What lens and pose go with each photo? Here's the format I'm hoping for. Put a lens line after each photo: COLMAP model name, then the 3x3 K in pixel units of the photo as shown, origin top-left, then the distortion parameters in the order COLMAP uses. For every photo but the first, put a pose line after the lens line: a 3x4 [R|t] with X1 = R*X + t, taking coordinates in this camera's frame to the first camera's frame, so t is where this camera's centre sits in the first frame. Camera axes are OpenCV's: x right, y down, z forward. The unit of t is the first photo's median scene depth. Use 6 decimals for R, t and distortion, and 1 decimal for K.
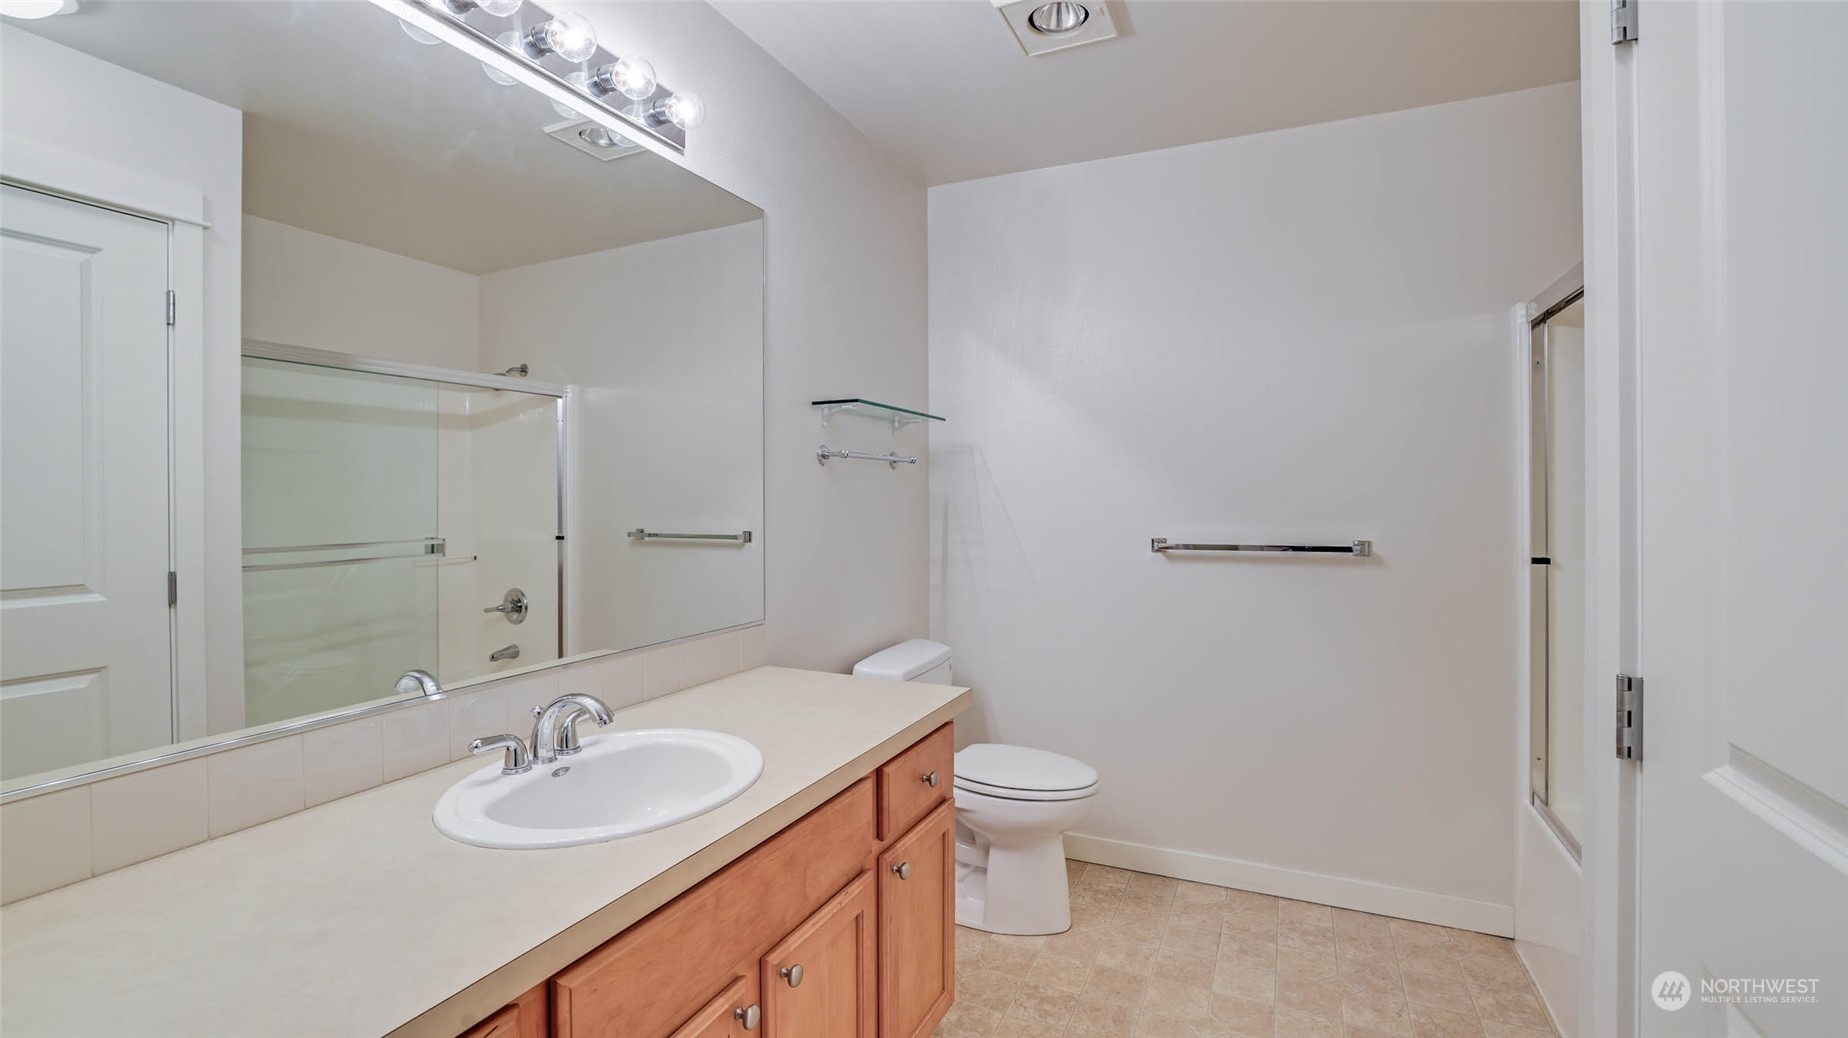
lens RADIAL K [[793.6, 0, 921.1], [0, 793.6, 499.2], [0, 0, 1]] dist [-0.049237, 0.016943]
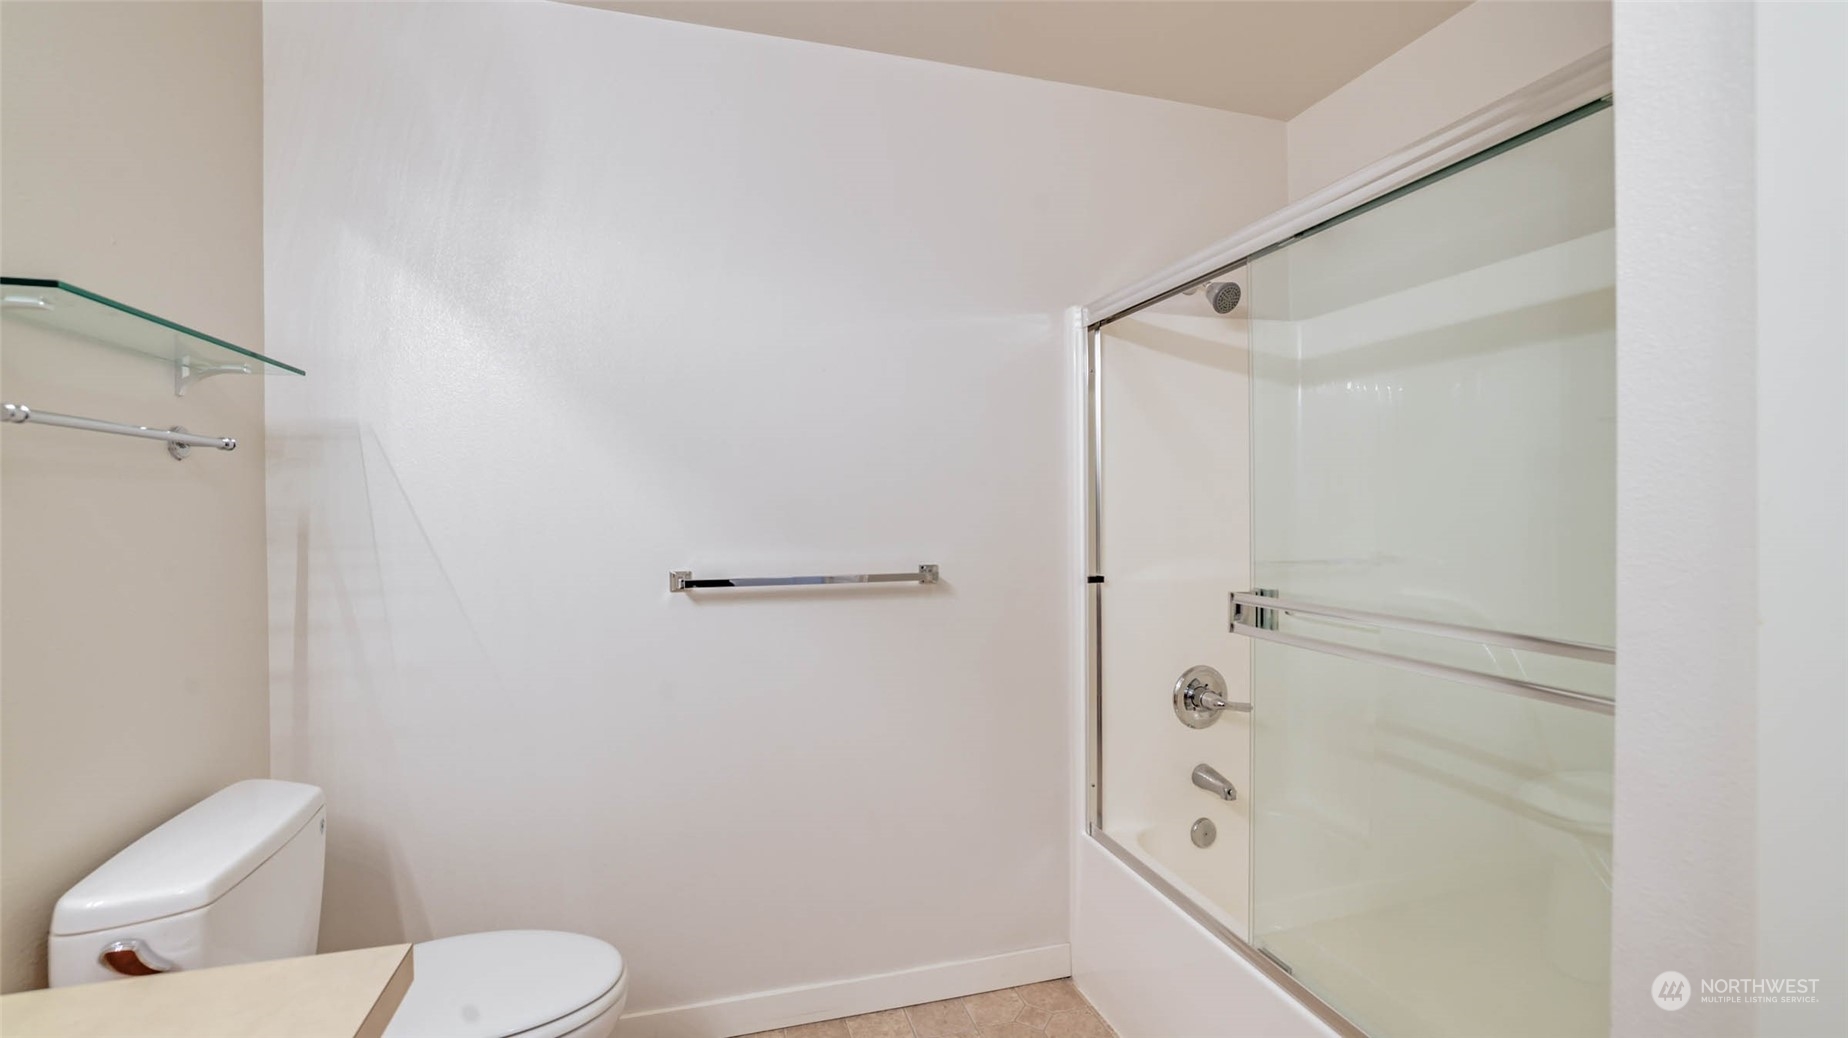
lens RADIAL K [[794.5, 0, 924.0], [0, 794.5, 522.1], [0, 0, 1]] dist [-0.054325, 0.016217]
pose [[0.750734, -0.007388, 0.660563, 0.000111], [0.004281, 0.999971, 0.006318, 0.001748], [-0.660591, -0.001915, 0.750744, 0.321644]]
